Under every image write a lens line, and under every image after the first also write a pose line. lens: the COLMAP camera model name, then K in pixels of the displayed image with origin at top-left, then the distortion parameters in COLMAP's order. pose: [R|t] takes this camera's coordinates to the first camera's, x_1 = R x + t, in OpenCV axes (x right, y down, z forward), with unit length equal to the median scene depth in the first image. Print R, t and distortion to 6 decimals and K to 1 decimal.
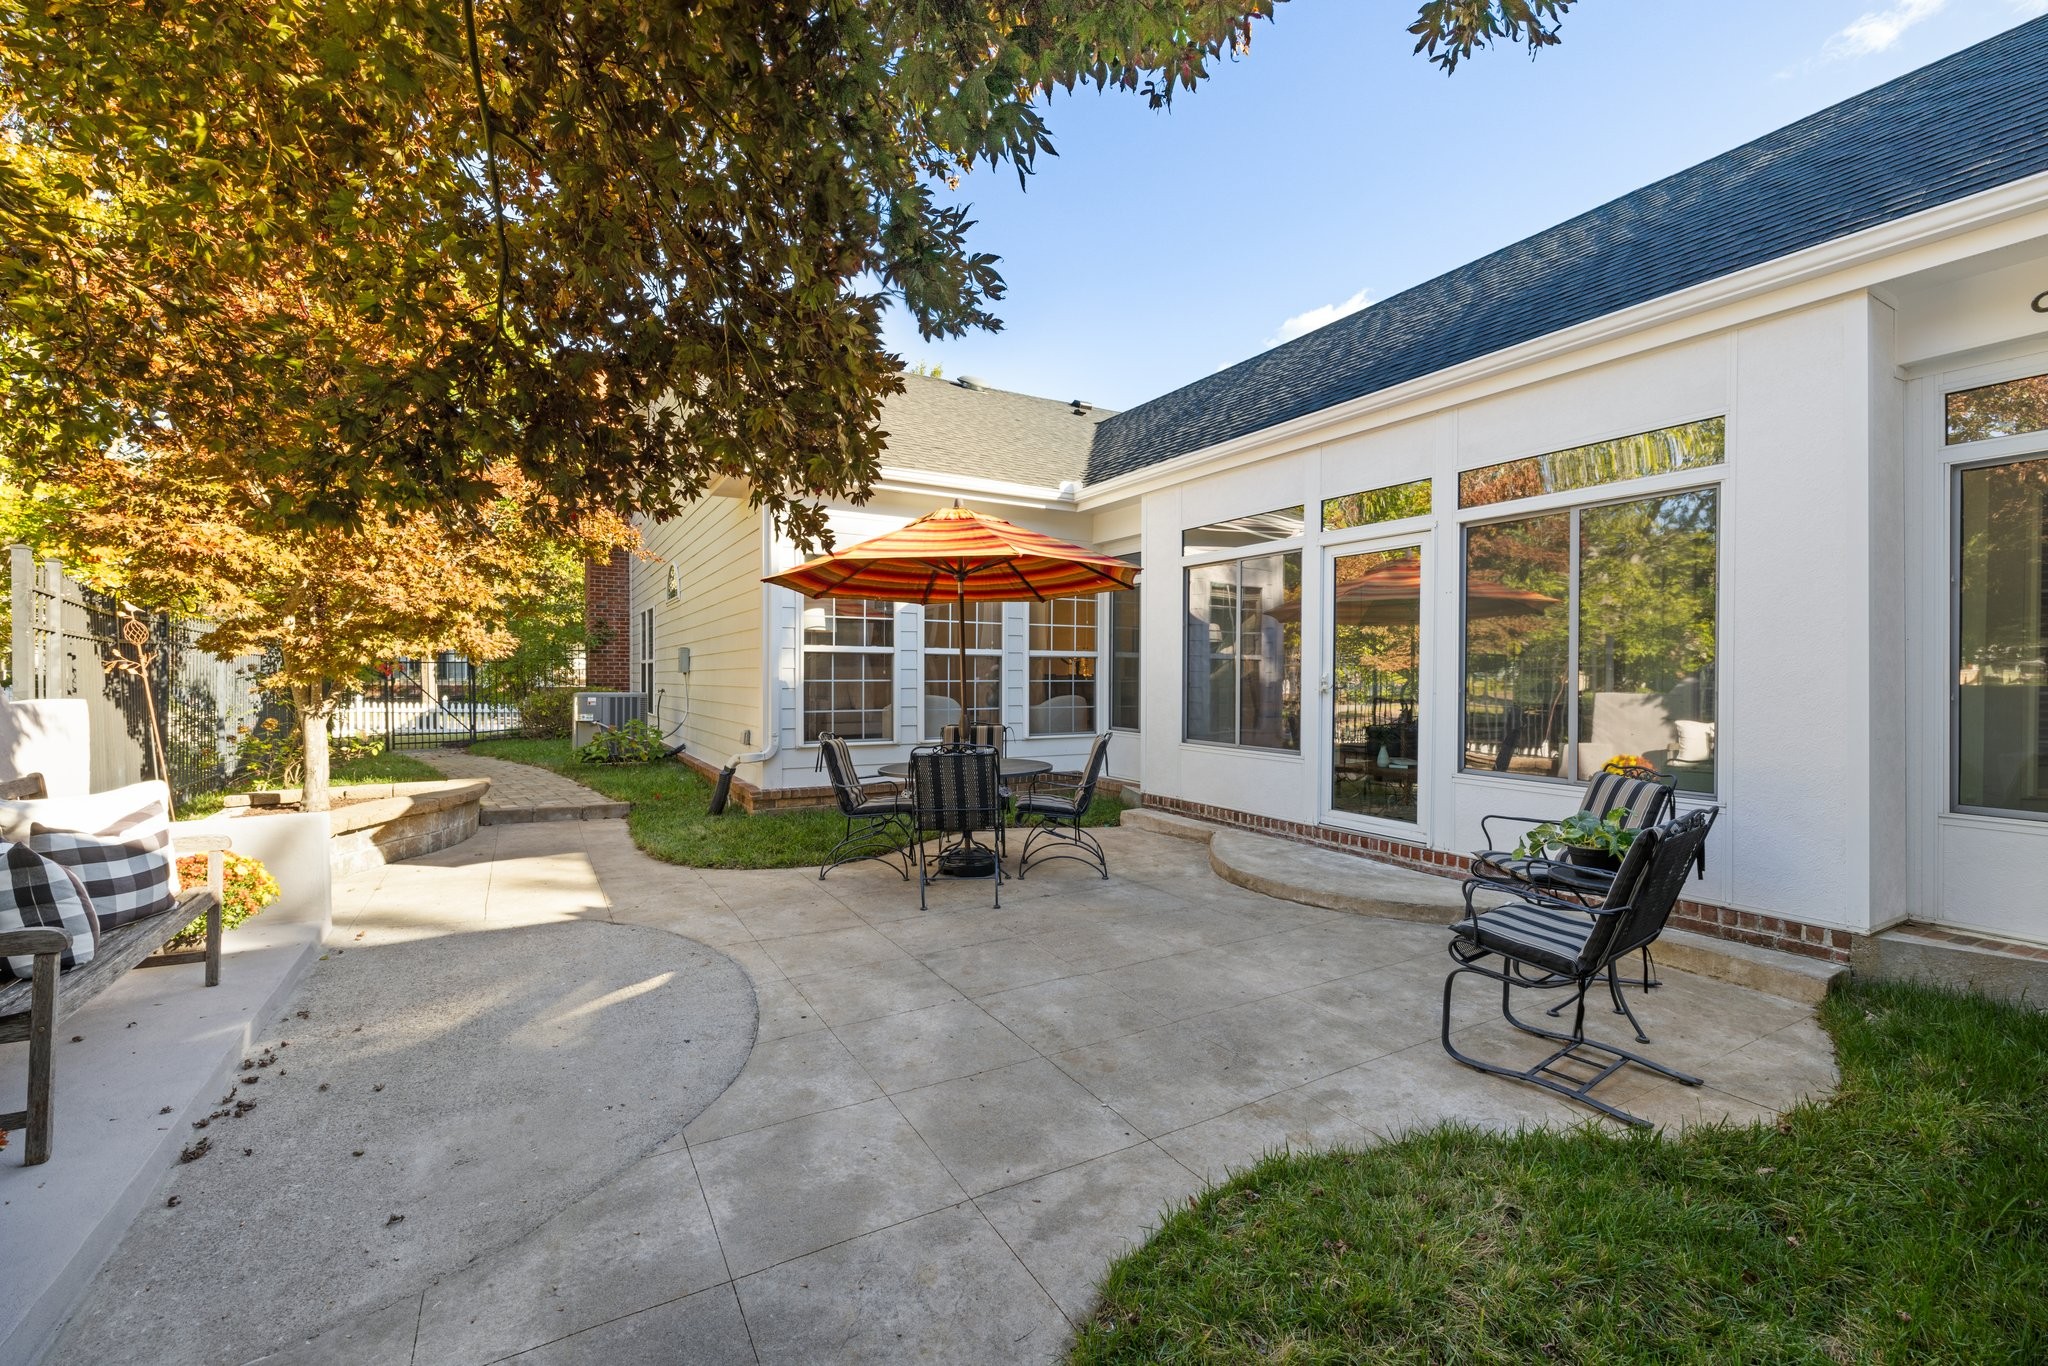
lens RADIAL K [[860.6, 0, 1019.5], [0, 860.6, 682.7], [0, 0, 1]] dist [0.002563, -0.000886]
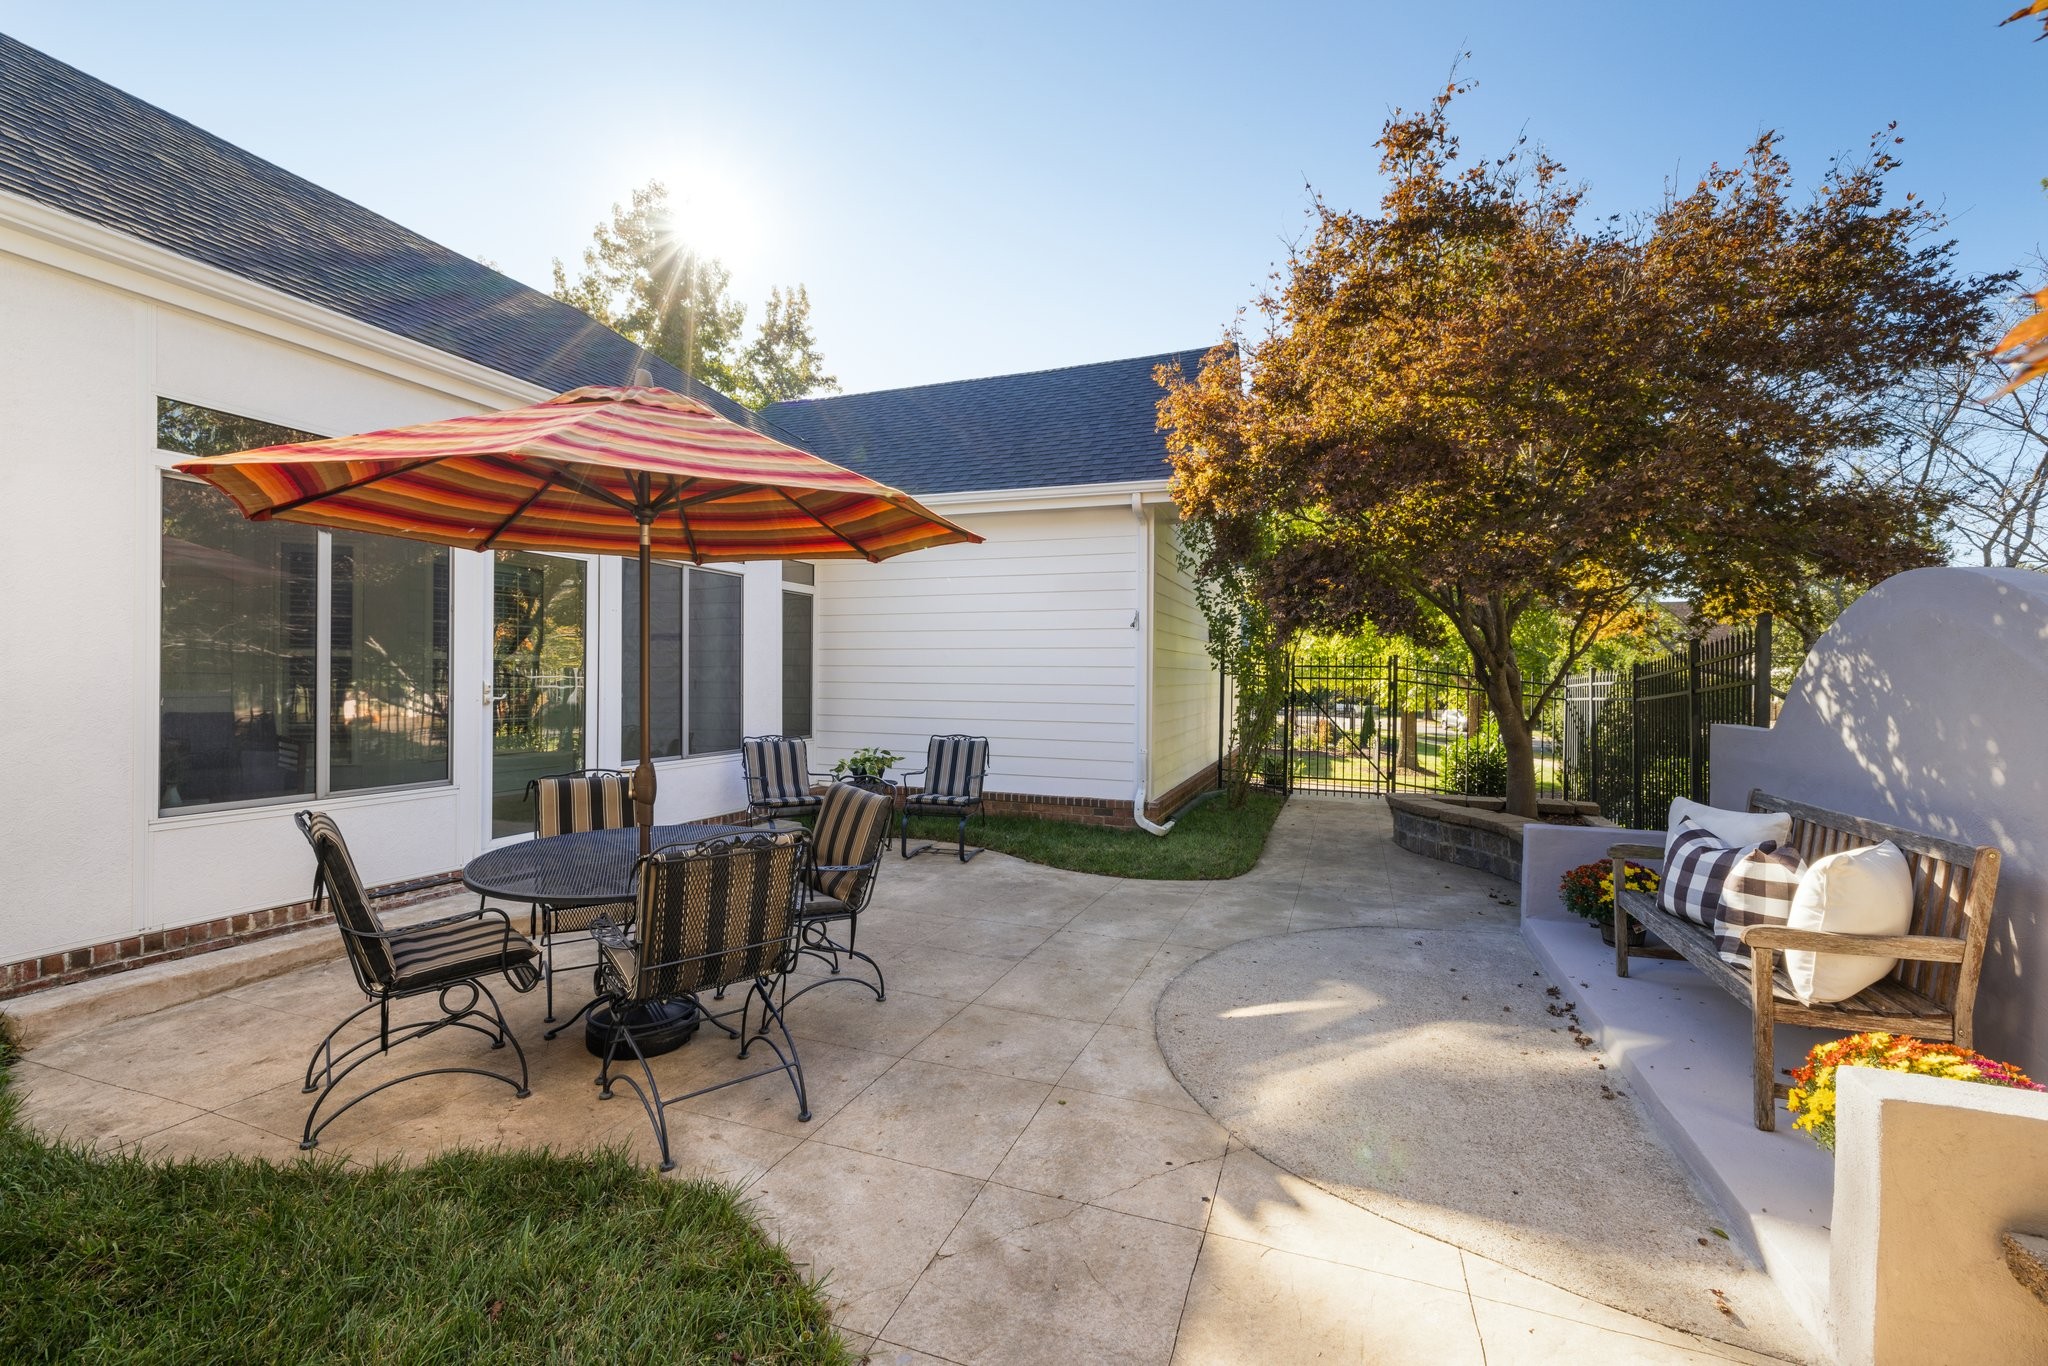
lens RADIAL K [[860.6, 0, 1024.2], [0, 860.6, 679.2], [0, 0, 1]] dist [0.002563, -0.000886]
pose [[-0.631416, -0.010028, 0.775379, -0.936763], [-0.004620, 0.999947, 0.009170, -0.034033], [-0.775430, 0.002208, -0.631429, 1.661301]]
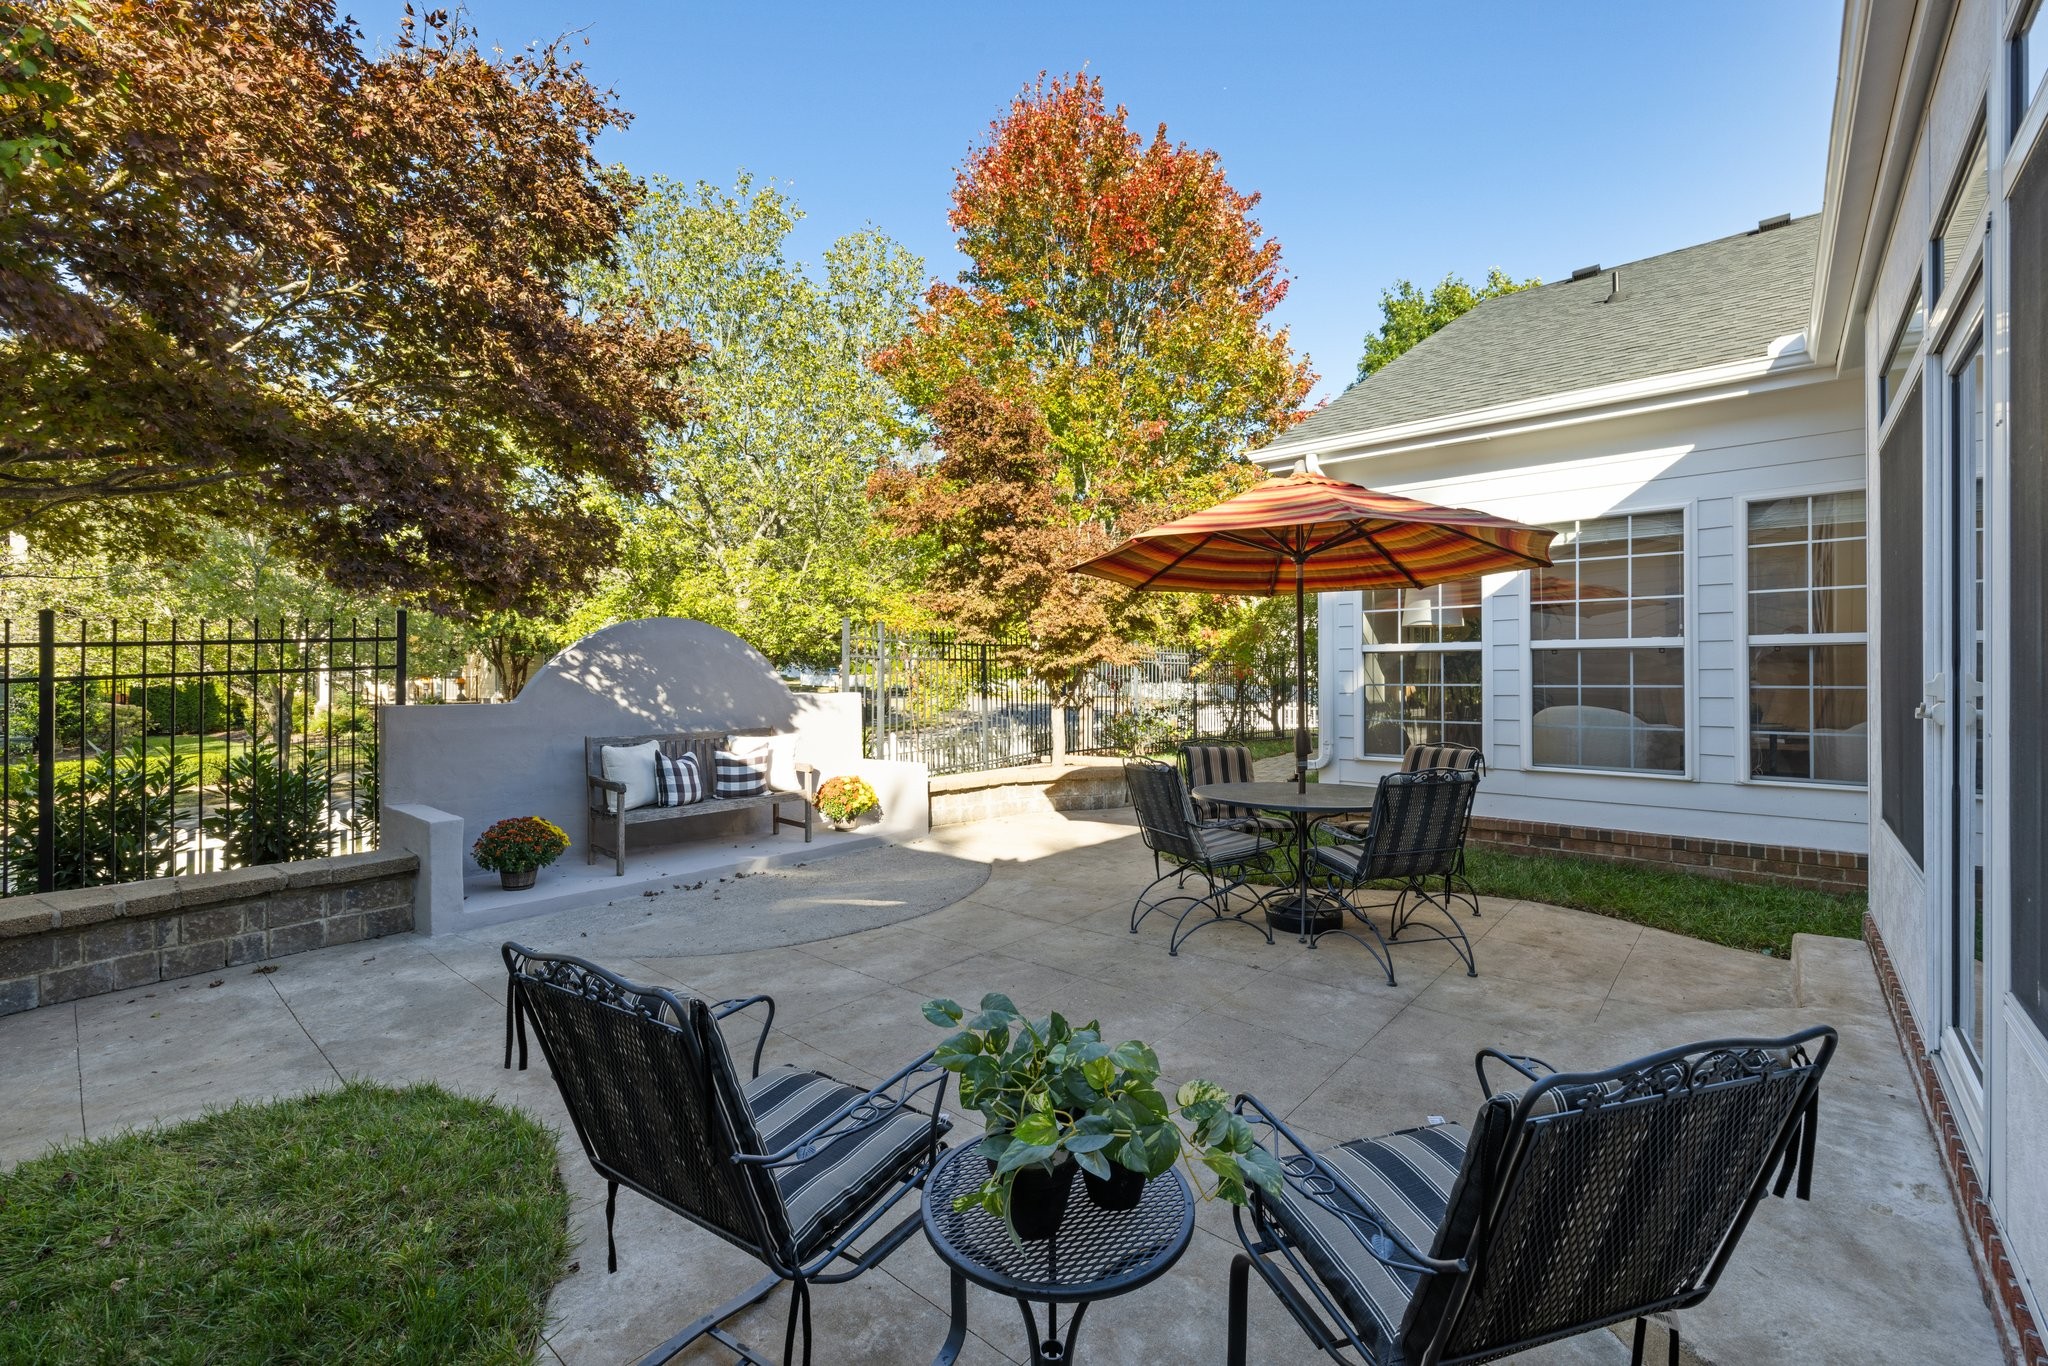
lens RADIAL K [[860.6, 0, 1027.5], [0, 860.6, 676.9], [0, 0, 1]] dist [0.002563, -0.000886]
pose [[0.321397, -0.003938, -0.946936, 0.880998], [-0.004041, 0.999977, -0.005530, -0.008196], [0.946936, 0.005604, 0.321374, 0.710509]]
